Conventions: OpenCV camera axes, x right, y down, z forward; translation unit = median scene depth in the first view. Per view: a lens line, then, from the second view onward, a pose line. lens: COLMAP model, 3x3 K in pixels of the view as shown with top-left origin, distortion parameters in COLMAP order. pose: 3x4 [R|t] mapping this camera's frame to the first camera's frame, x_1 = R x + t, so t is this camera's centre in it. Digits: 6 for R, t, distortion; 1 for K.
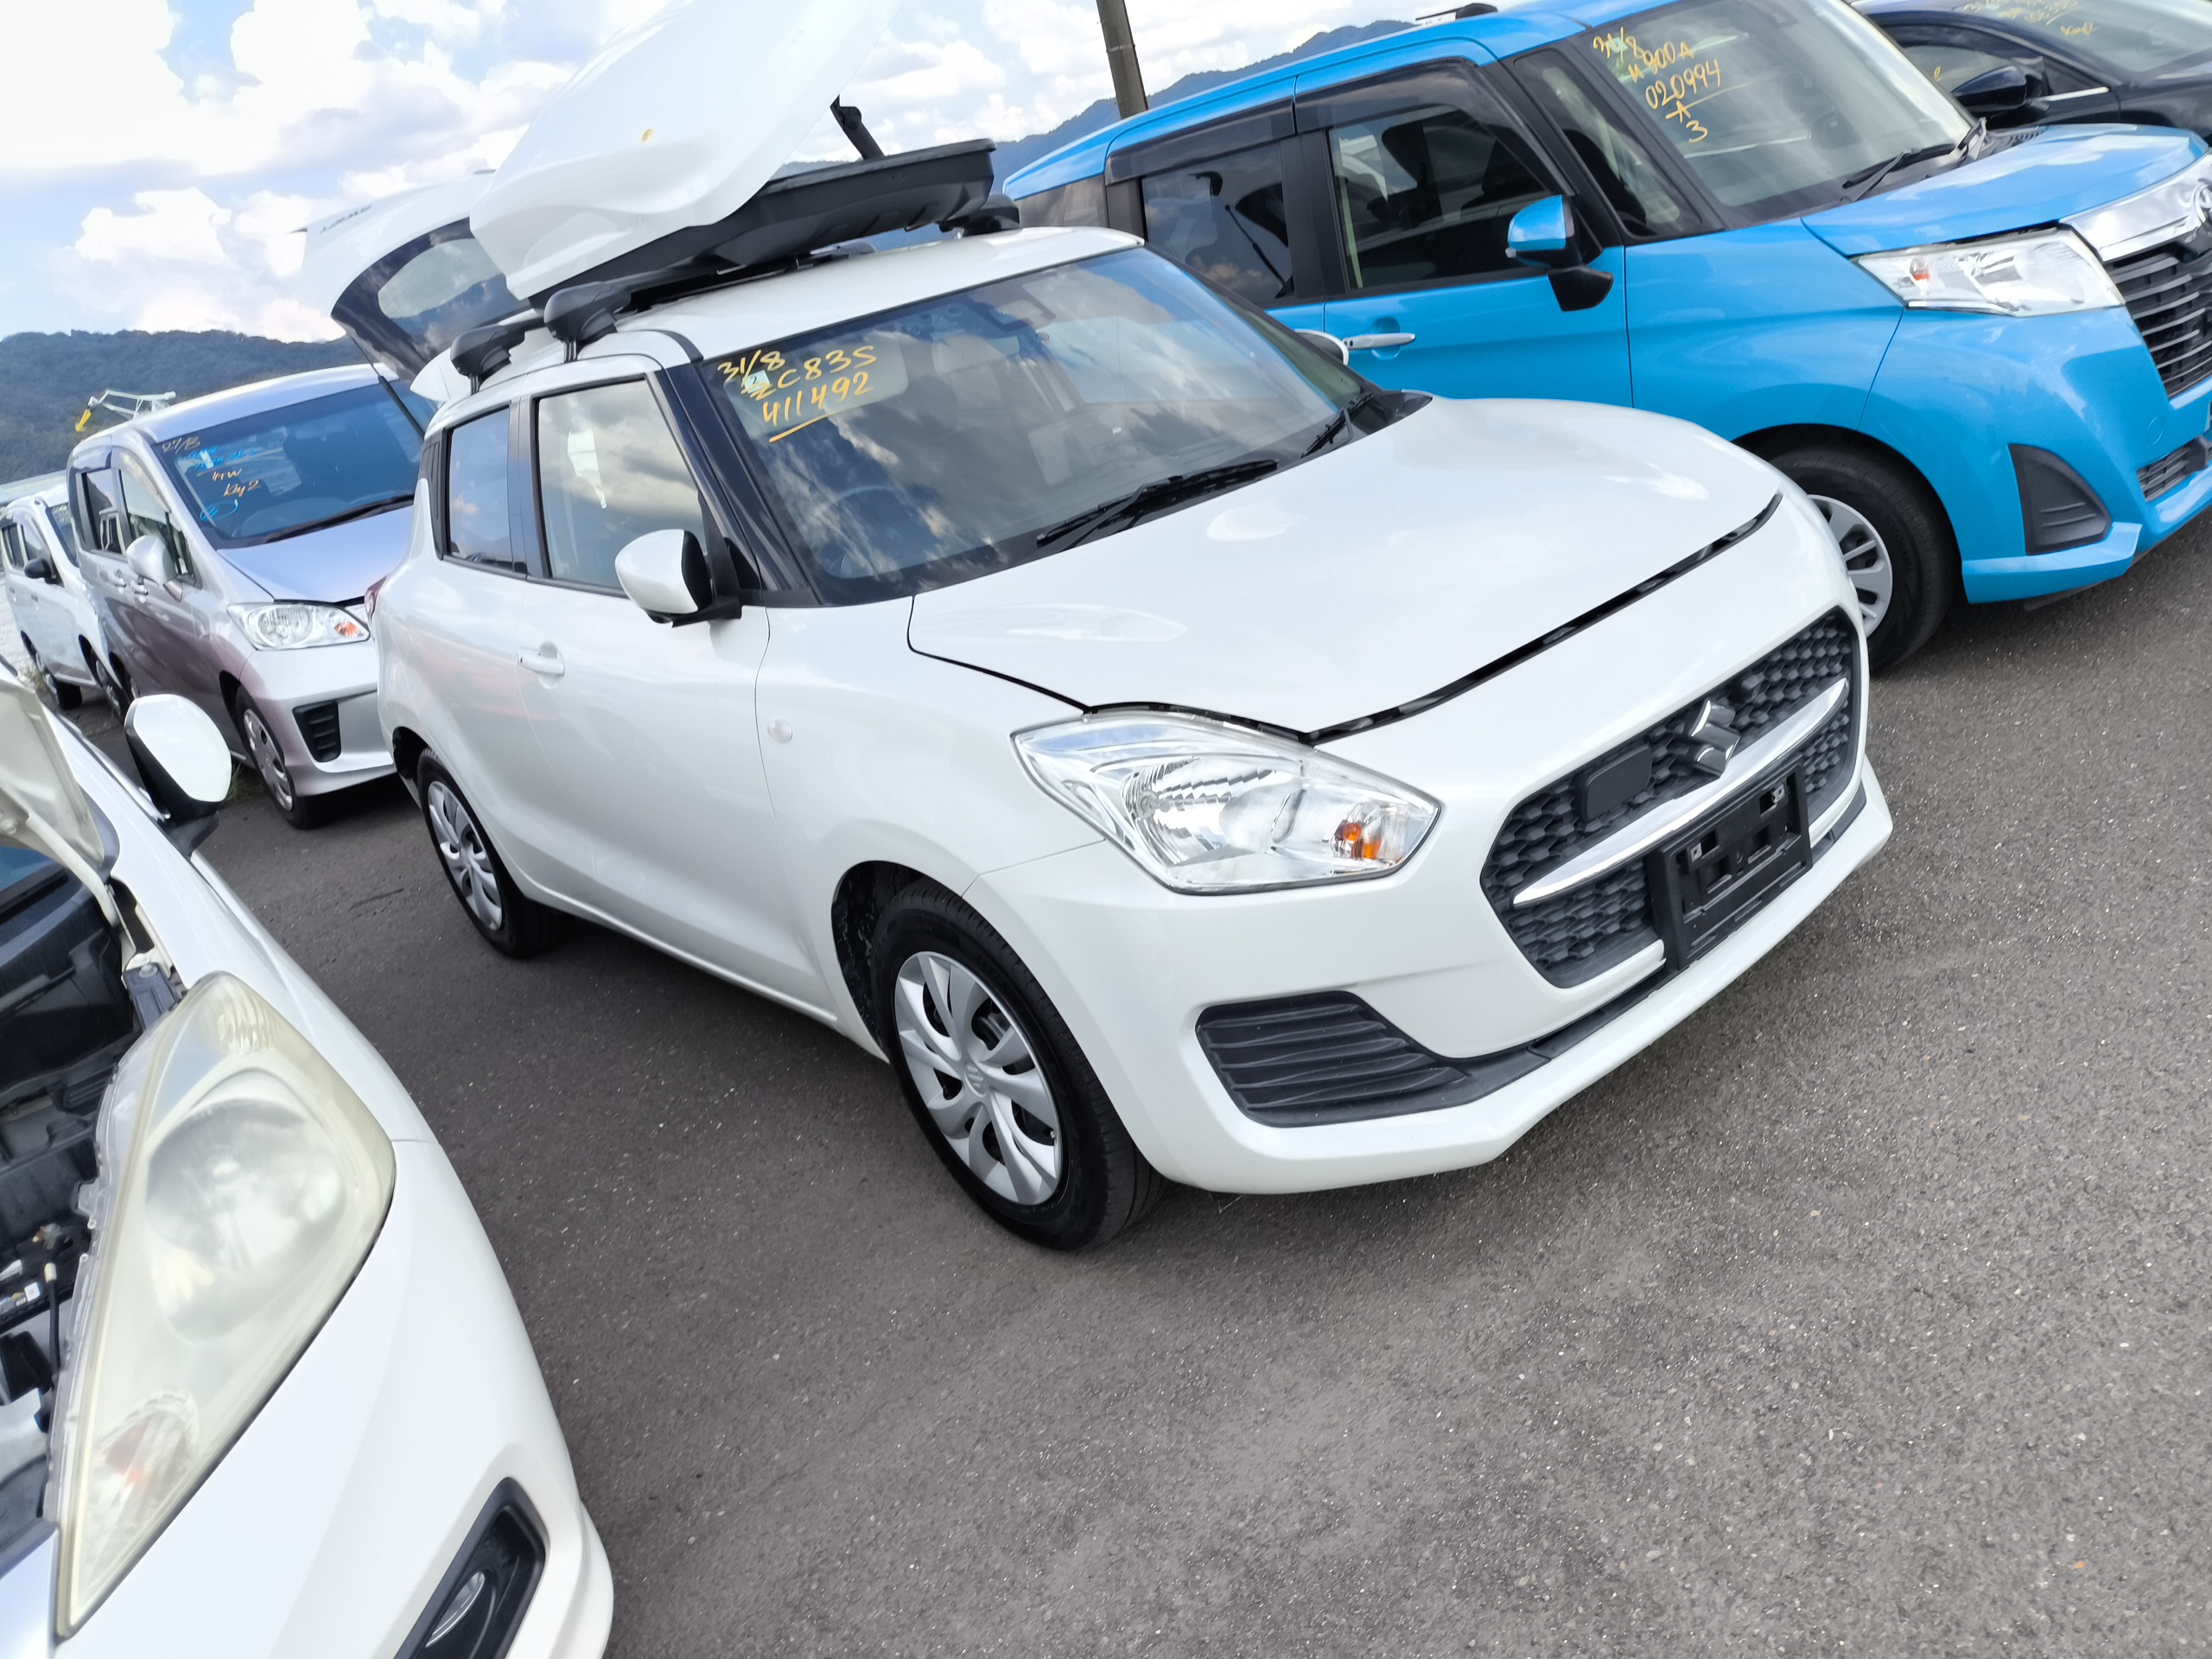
lens RADIAL K [[1640.7, 0, 1306.1], [0, 1640.7, 828.5], [0, 0, 1]] dist [-0.000350, 0.000756]
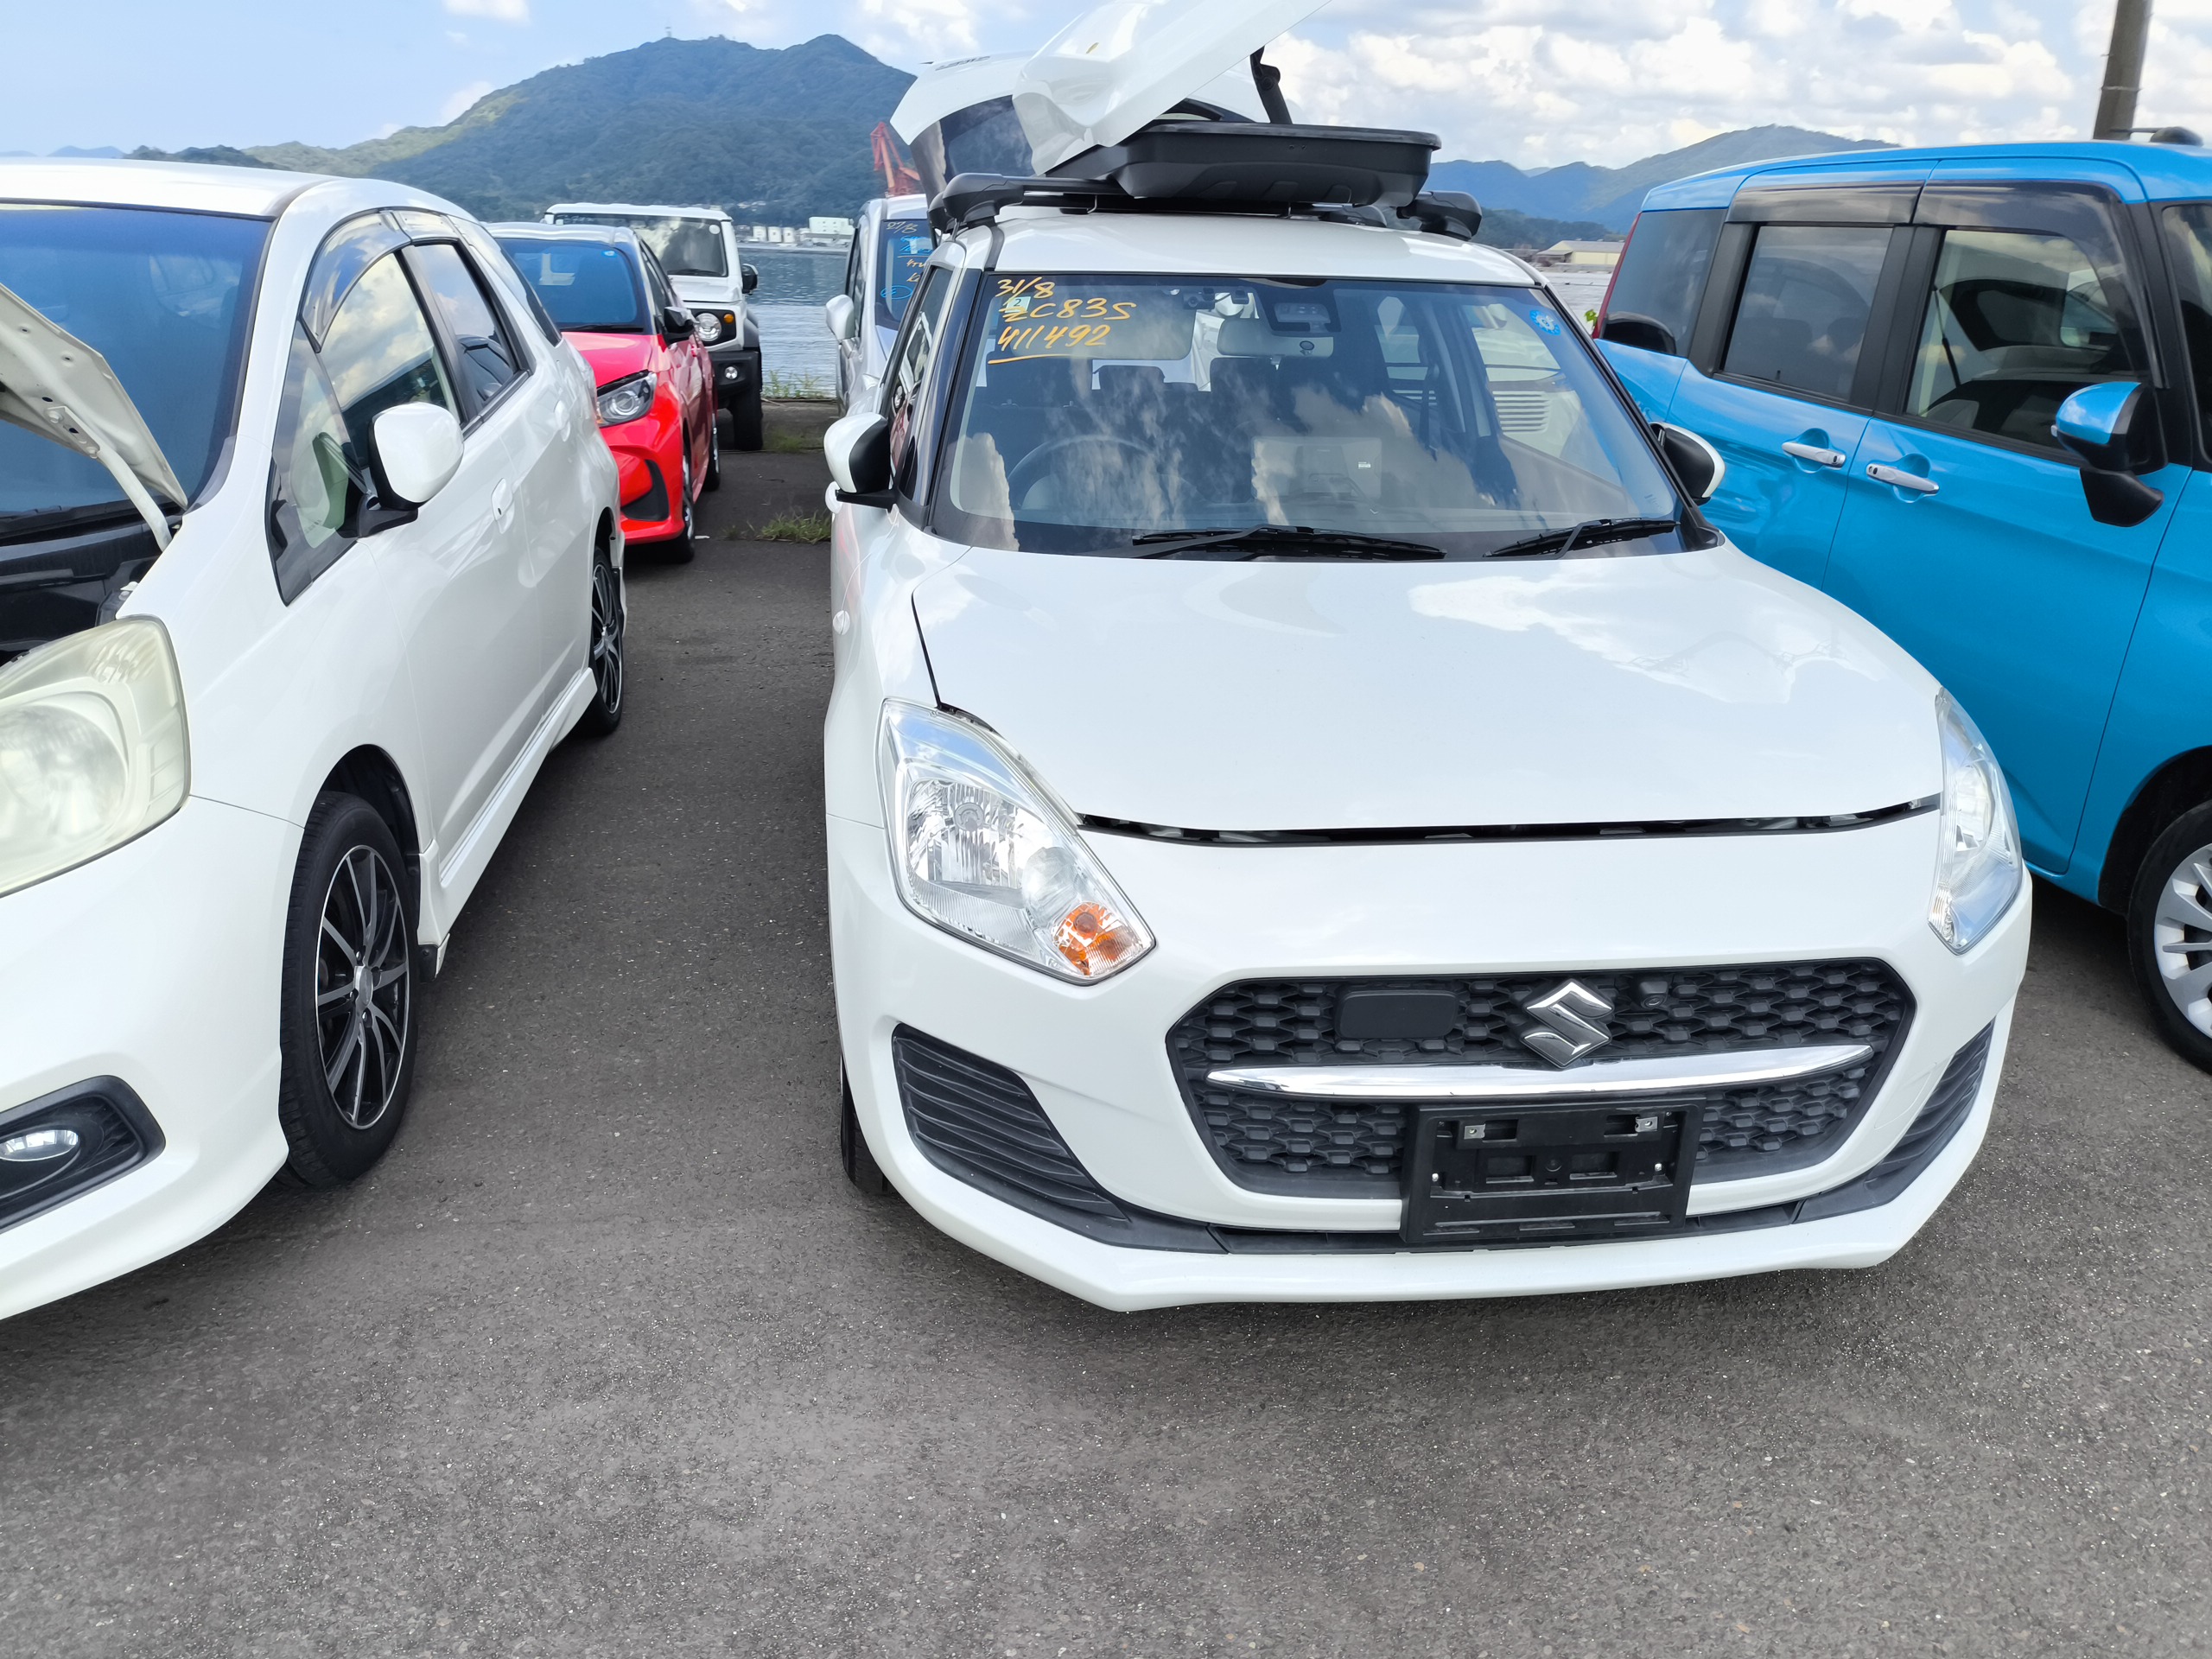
lens RADIAL K [[1666.7, 0, 1200.3], [0, 1666.7, 929.4], [0, 0, 1]] dist [0.005388, -0.031073]
pose [[0.804268, 0.435769, -0.404053, 0.407491], [-0.407193, 0.899325, 0.159400, -0.153865], [0.432836, 0.036327, 0.900740, 0.138954]]
